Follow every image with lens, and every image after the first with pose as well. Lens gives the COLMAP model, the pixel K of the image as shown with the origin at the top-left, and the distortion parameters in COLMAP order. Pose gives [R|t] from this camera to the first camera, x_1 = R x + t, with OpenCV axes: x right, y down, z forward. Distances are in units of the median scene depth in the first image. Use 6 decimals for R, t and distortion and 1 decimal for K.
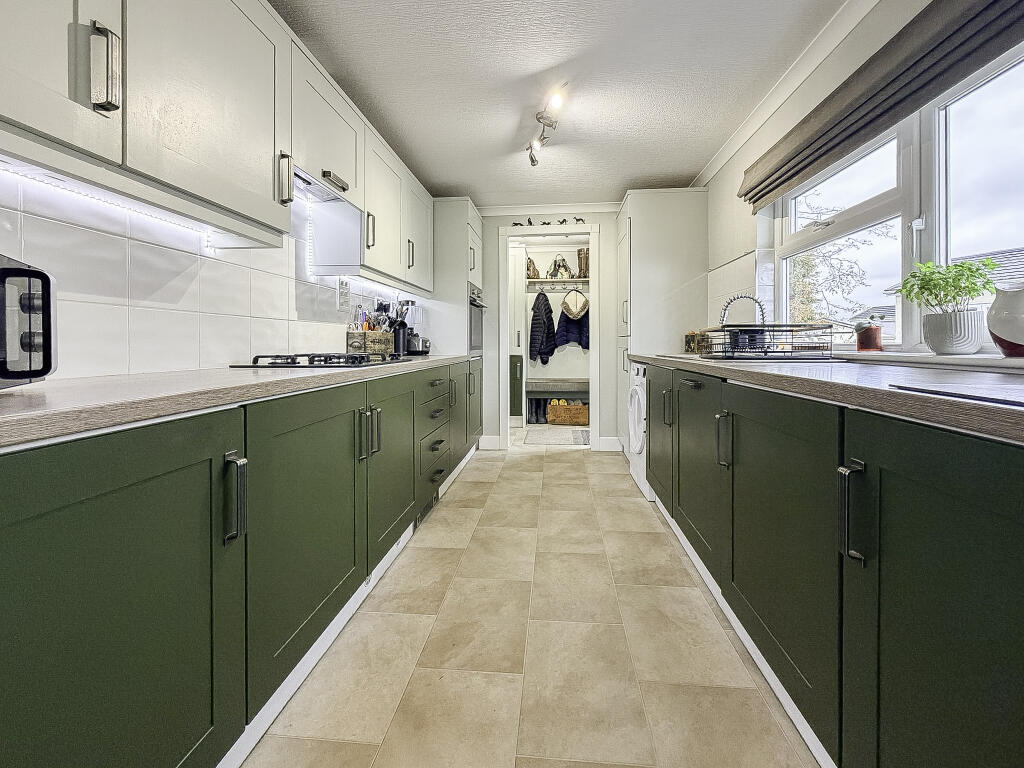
lens RADIAL K [[406.8, 0, 513.4], [0, 406.8, 378.0], [0, 0, 1]] dist [0.000298, -0.000162]
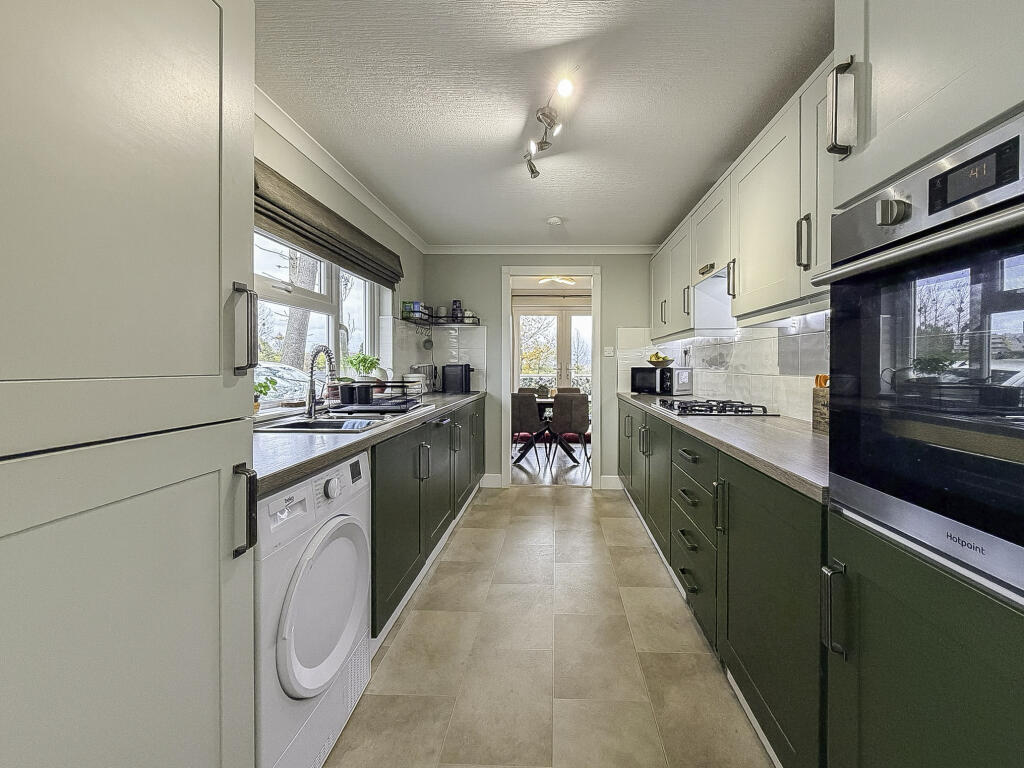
lens RADIAL K [[406.8, 0, 513.4], [0, 406.8, 378.0], [0, 0, 1]] dist [0.000298, -0.000162]
pose [[-0.999985, 0.005387, -0.000820, 0.152919], [0.005255, 0.993228, 0.116066, -0.246517], [0.001440, 0.116060, -0.993241, 1.923510]]
